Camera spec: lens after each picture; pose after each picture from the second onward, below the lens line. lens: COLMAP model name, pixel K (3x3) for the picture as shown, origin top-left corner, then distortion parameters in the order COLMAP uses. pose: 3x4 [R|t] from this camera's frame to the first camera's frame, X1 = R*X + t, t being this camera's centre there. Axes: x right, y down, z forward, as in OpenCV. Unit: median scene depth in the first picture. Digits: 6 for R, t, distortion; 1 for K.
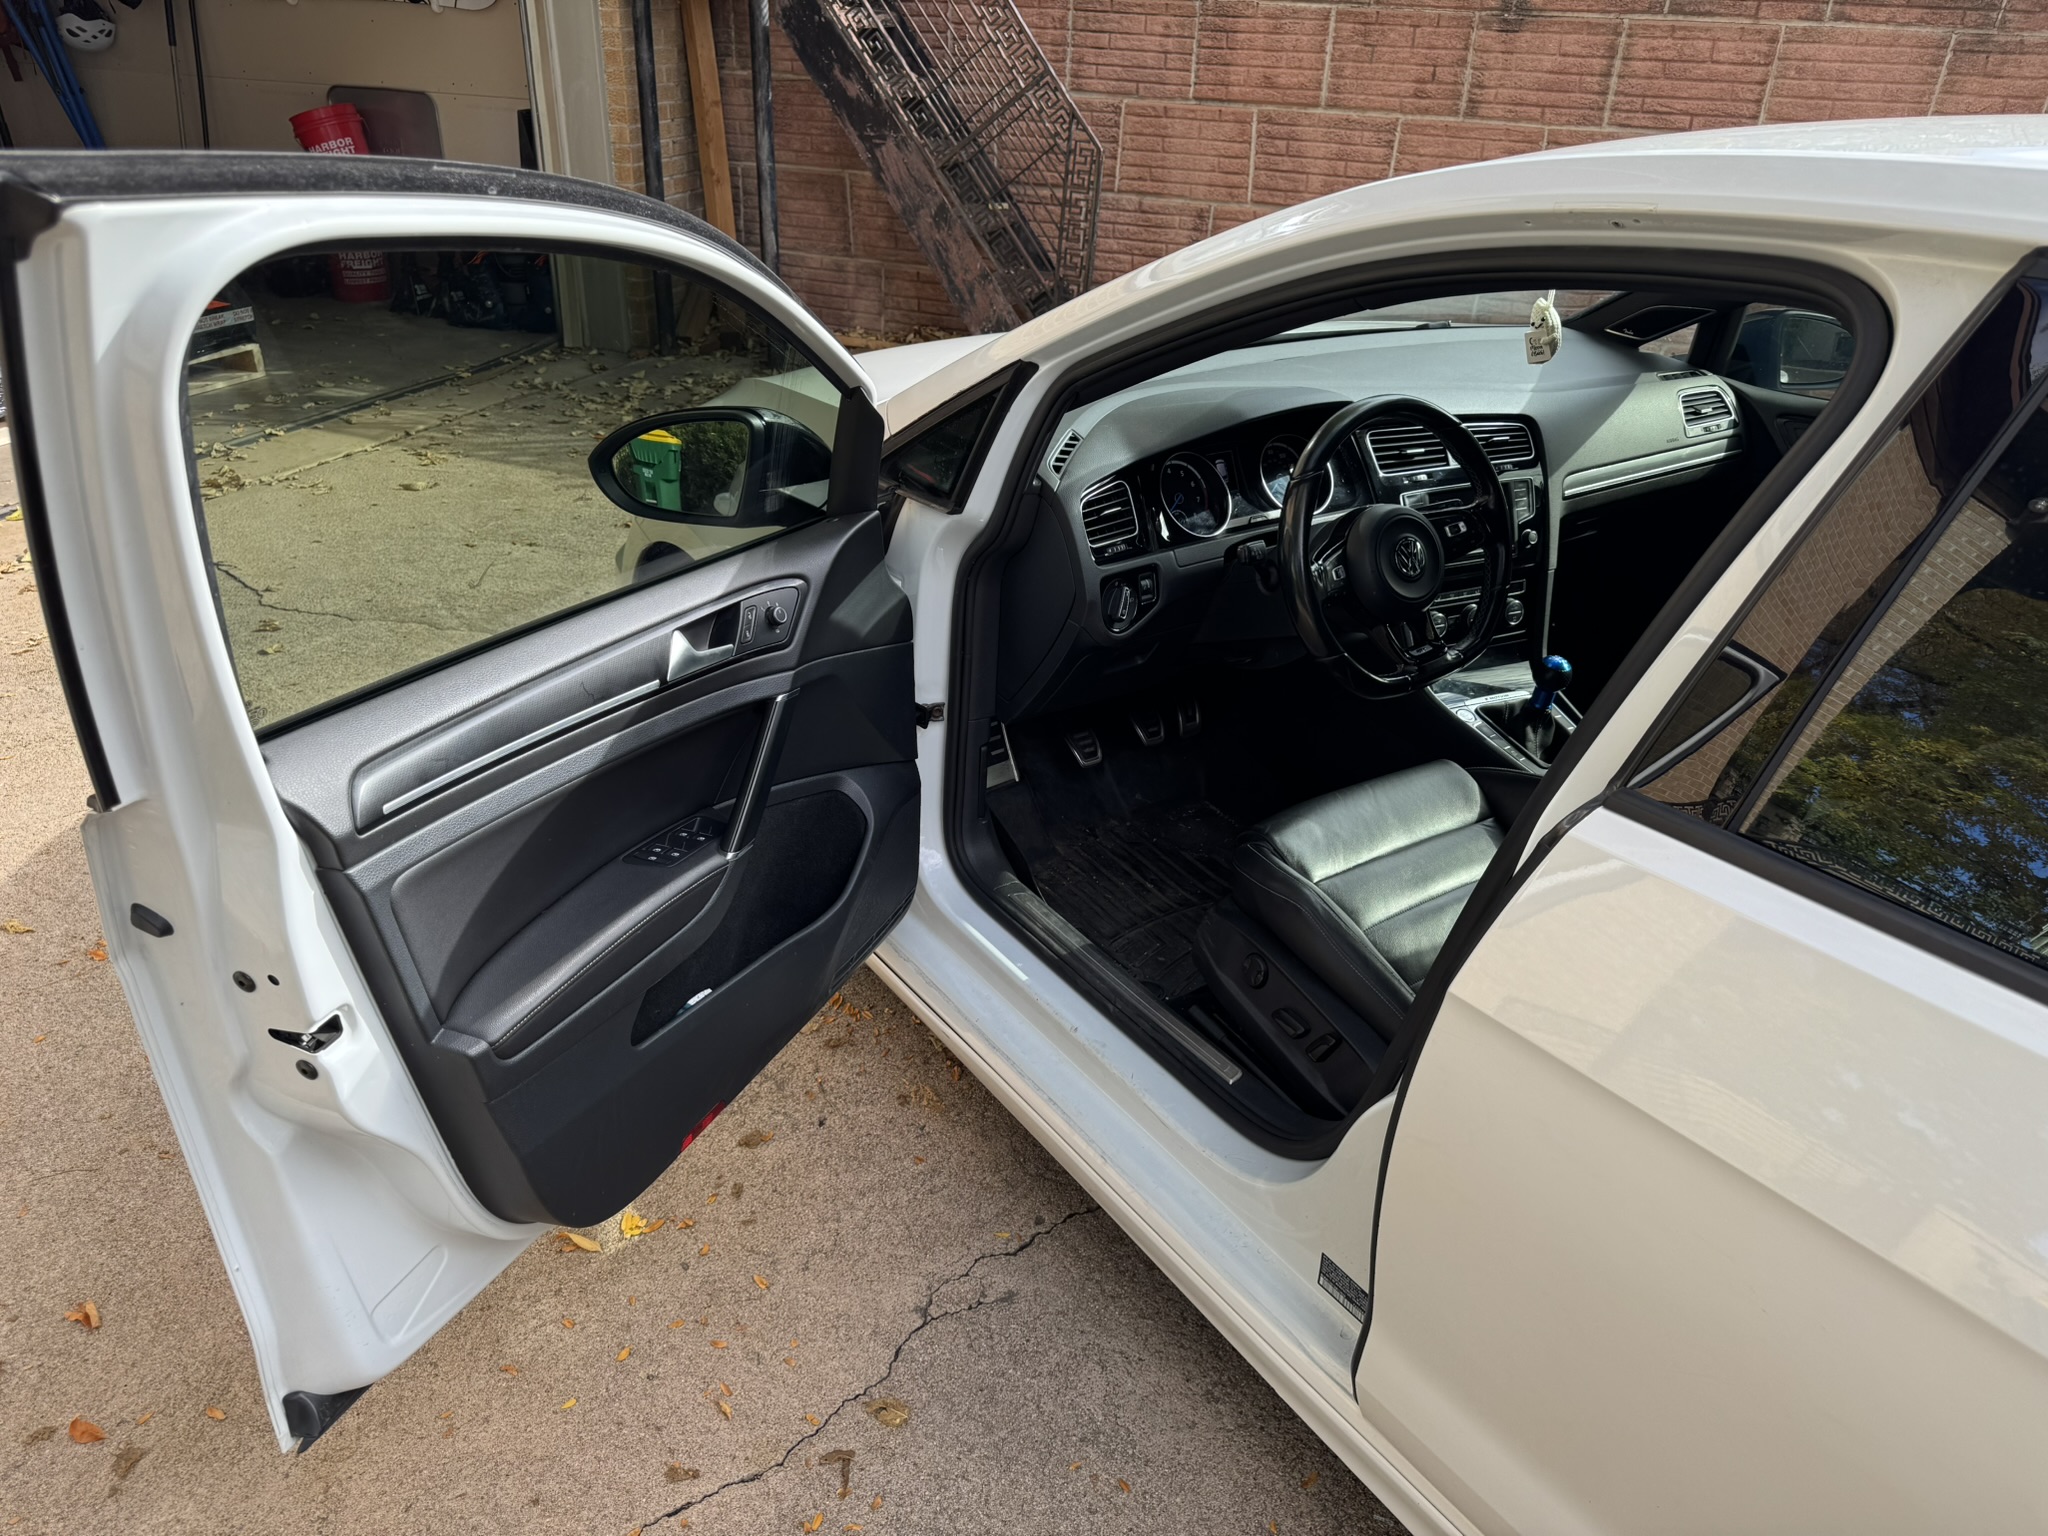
lens RADIAL K [[1472.6, 0, 1032.7], [0, 1472.6, 773.7], [0, 0, 1]] dist [0.017908, -0.022666]
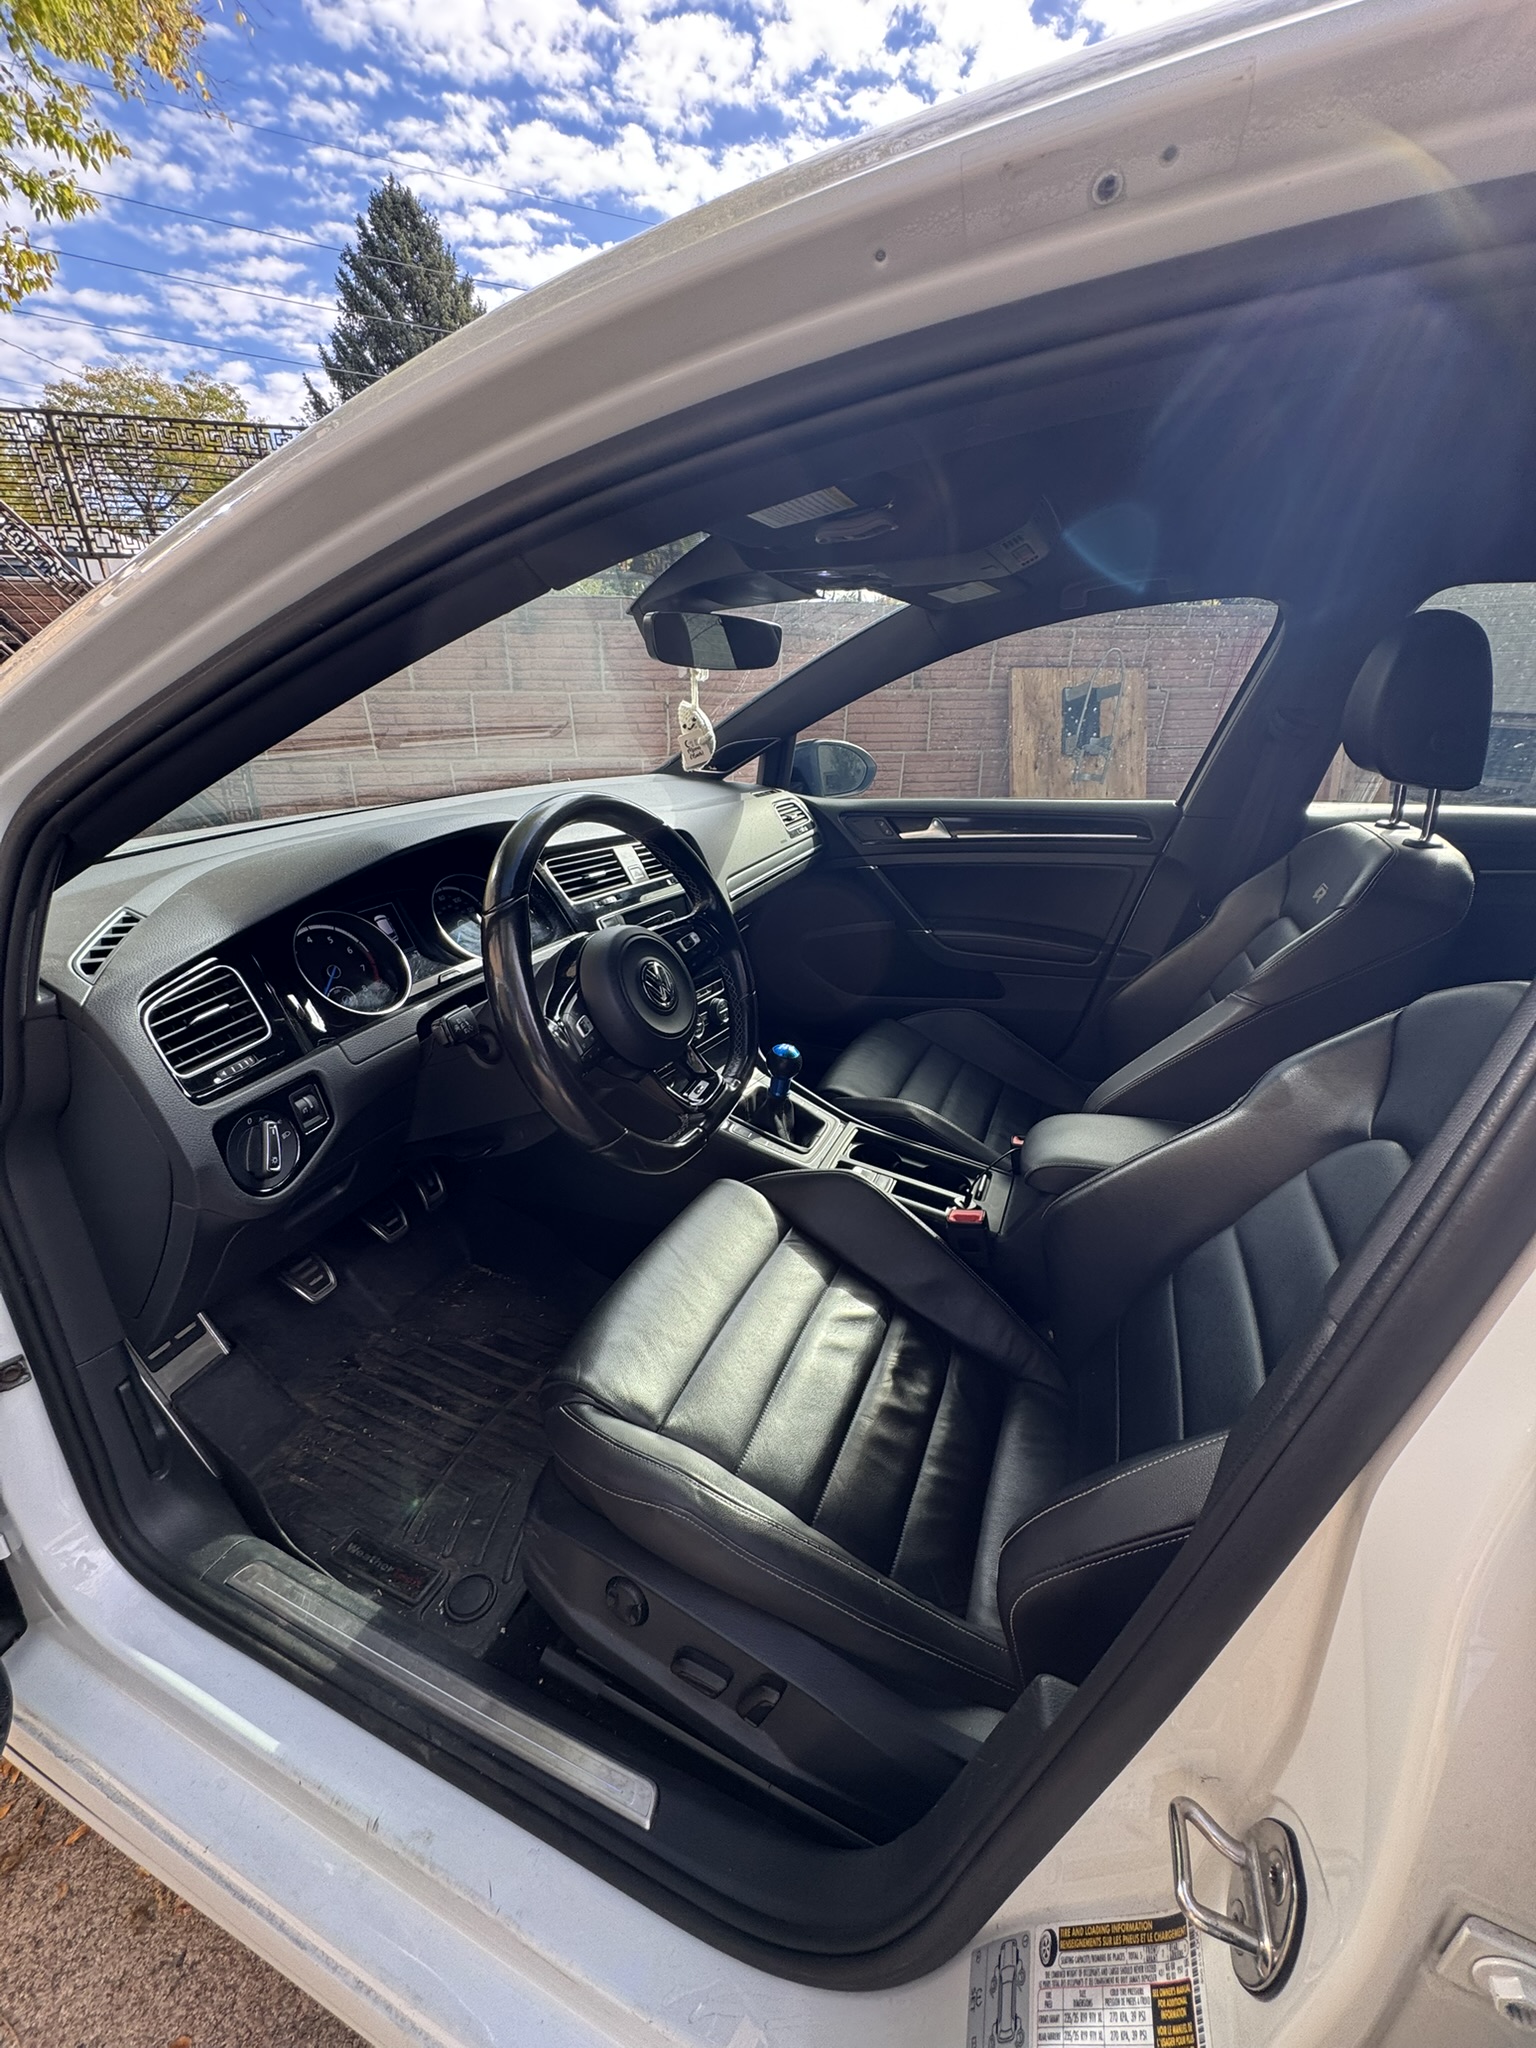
lens RADIAL K [[813.1, 0, 770.9], [0, 813.1, 1033.0], [0, 0, 1]] dist [-0.005478, 0.001035]
pose [[0.842611, -0.242153, 0.481008, 0.069377], [0.276094, 0.961131, 0.000212, -0.081984], [-0.462363, 0.132625, 0.876716, 0.461652]]
